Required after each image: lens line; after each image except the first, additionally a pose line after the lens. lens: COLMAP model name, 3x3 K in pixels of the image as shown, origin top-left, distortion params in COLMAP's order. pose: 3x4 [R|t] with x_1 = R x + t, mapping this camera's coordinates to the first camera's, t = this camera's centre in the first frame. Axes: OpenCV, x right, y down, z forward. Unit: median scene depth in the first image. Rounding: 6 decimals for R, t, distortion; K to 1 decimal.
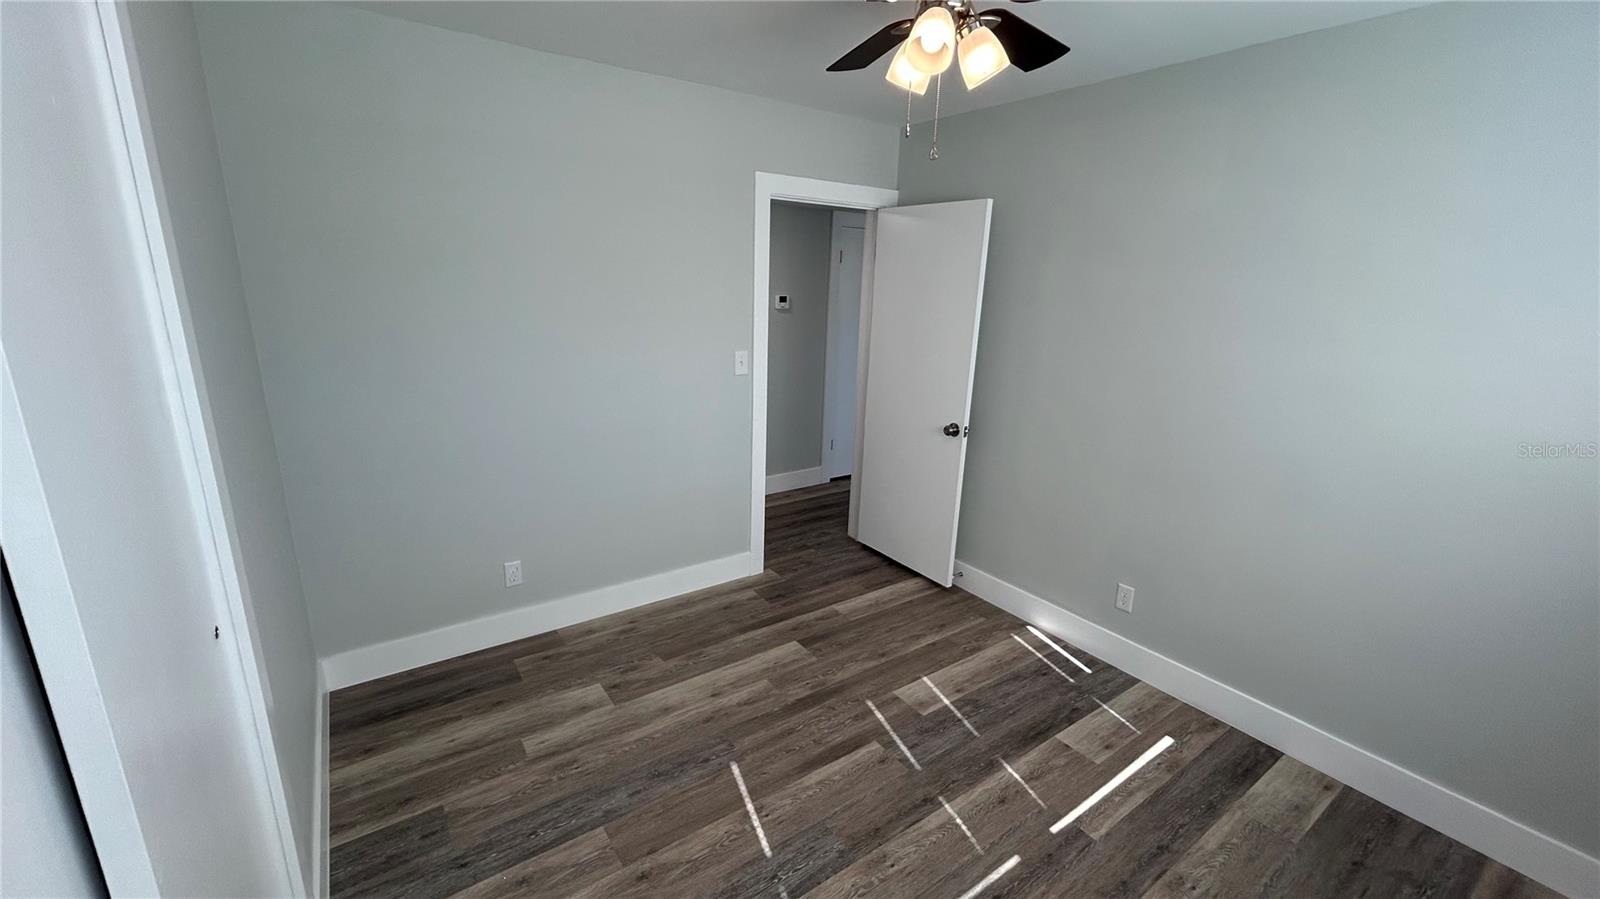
lens RADIAL K [[645.4, 0, 793.3], [0, 645.4, 453.2], [0, 0, 1]] dist [0.000864, 0.000205]
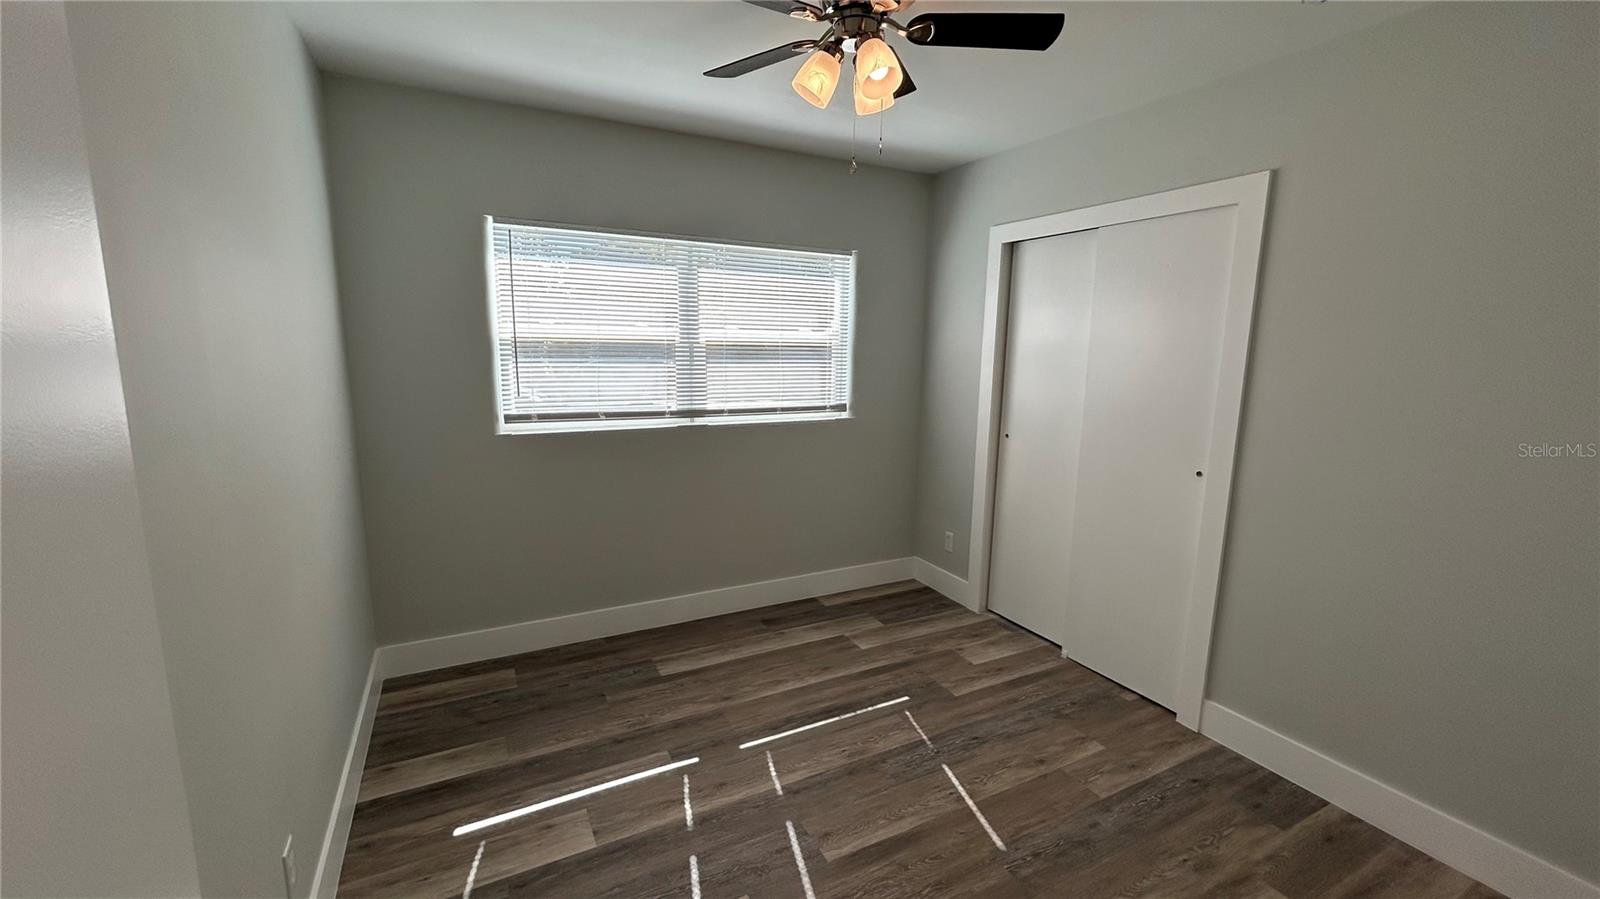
lens RADIAL K [[630.7, 0, 807.7], [0, 630.7, 444.3], [0, 0, 1]] dist [-0.000298, 0.000015]
pose [[-0.991261, -0.069464, 0.112144, 0.114983], [-0.016951, 0.910149, 0.413934, -0.380579], [-0.130821, 0.408415, -0.903373, 1.700142]]
